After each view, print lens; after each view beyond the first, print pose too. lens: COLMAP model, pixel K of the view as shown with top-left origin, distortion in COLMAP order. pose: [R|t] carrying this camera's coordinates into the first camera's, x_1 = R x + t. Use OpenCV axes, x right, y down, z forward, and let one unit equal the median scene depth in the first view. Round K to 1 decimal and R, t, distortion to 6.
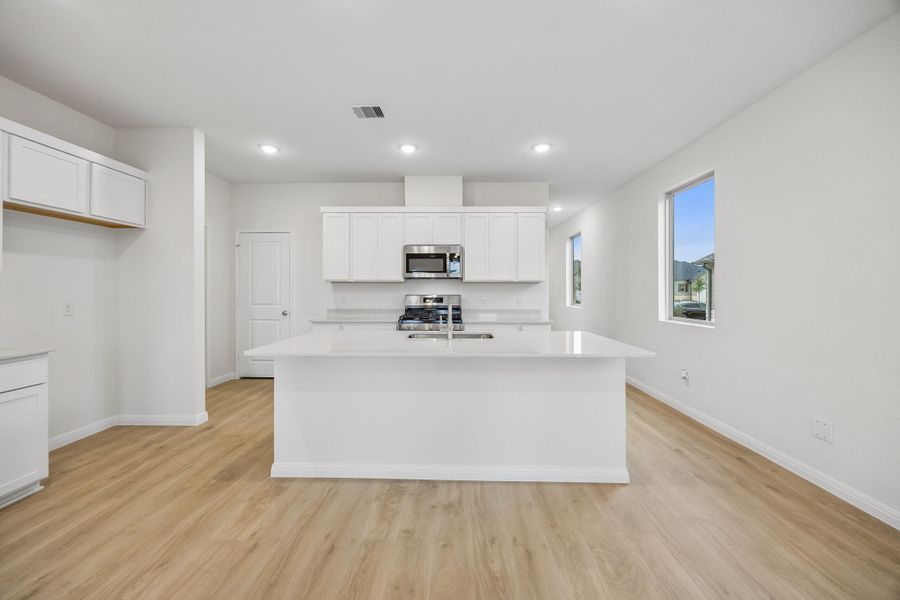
lens RADIAL K [[344.7, 0, 447.0], [0, 344.7, 292.2], [0, 0, 1]] dist [-0.004263, -0.000233]
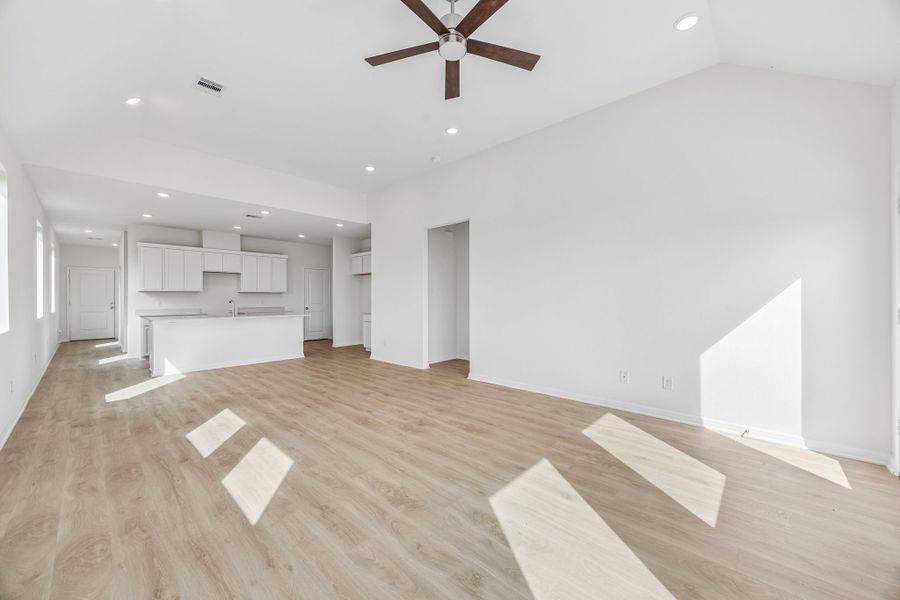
lens RADIAL K [[344.7, 0, 444.0], [0, 344.7, 299.2], [0, 0, 1]] dist [-0.004263, -0.000233]
pose [[0.674744, -0.006854, 0.738020, -0.592411], [0.009973, 0.999950, 0.000169, 0.017090], [-0.737985, 0.007246, 0.674779, -1.063547]]
